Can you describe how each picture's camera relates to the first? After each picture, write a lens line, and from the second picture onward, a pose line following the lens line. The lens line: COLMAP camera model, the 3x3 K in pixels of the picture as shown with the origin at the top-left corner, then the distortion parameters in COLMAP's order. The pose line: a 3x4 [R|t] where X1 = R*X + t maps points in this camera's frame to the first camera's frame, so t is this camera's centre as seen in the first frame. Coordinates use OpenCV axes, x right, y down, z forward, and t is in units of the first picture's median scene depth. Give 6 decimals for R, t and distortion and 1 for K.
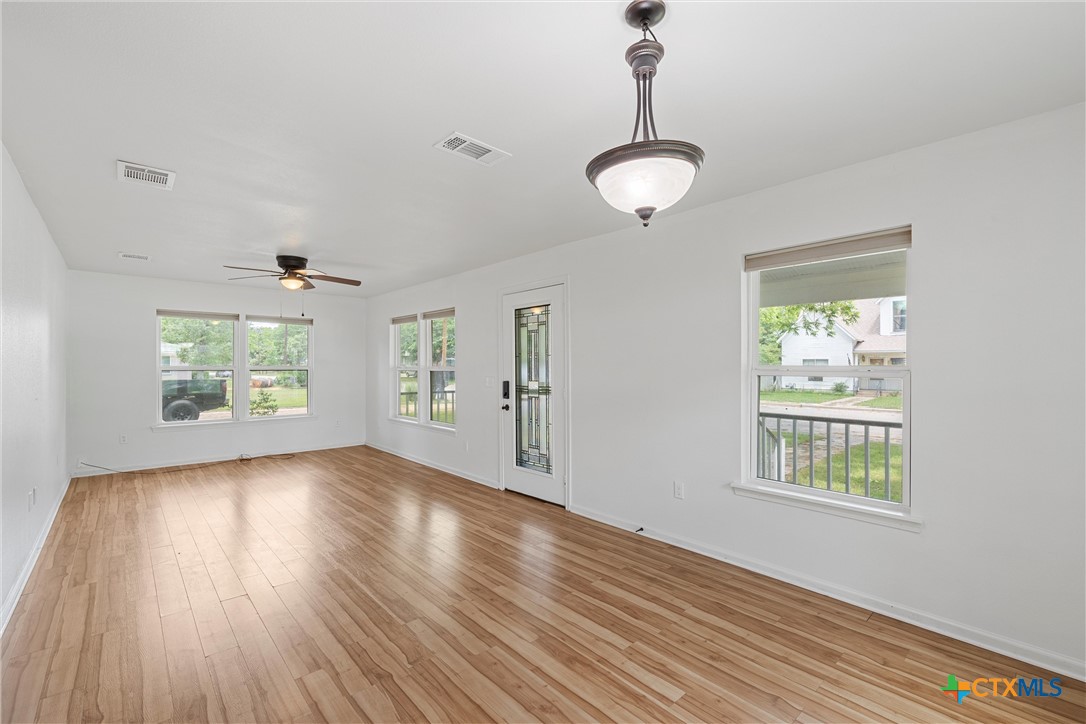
lens RADIAL K [[460.5, 0, 550.8], [0, 460.5, 363.0], [0, 0, 1]] dist [-0.001643, -0.000162]
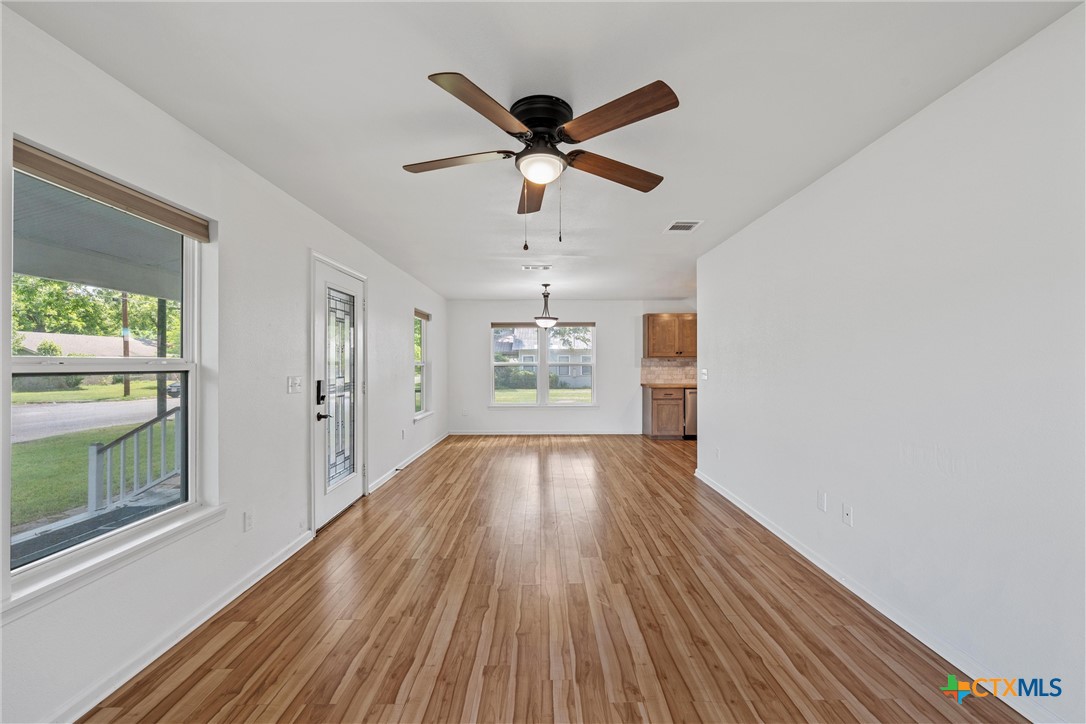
lens RADIAL K [[409.6, 0, 534.3], [0, 409.6, 363.6], [0, 0, 1]] dist [-0.001060, -0.000135]
pose [[-0.716293, 0.001608, 0.697798, -0.833634], [-0.002275, 0.999987, -0.004640, 0.016063], [-0.697796, -0.004911, -0.716280, 1.296159]]
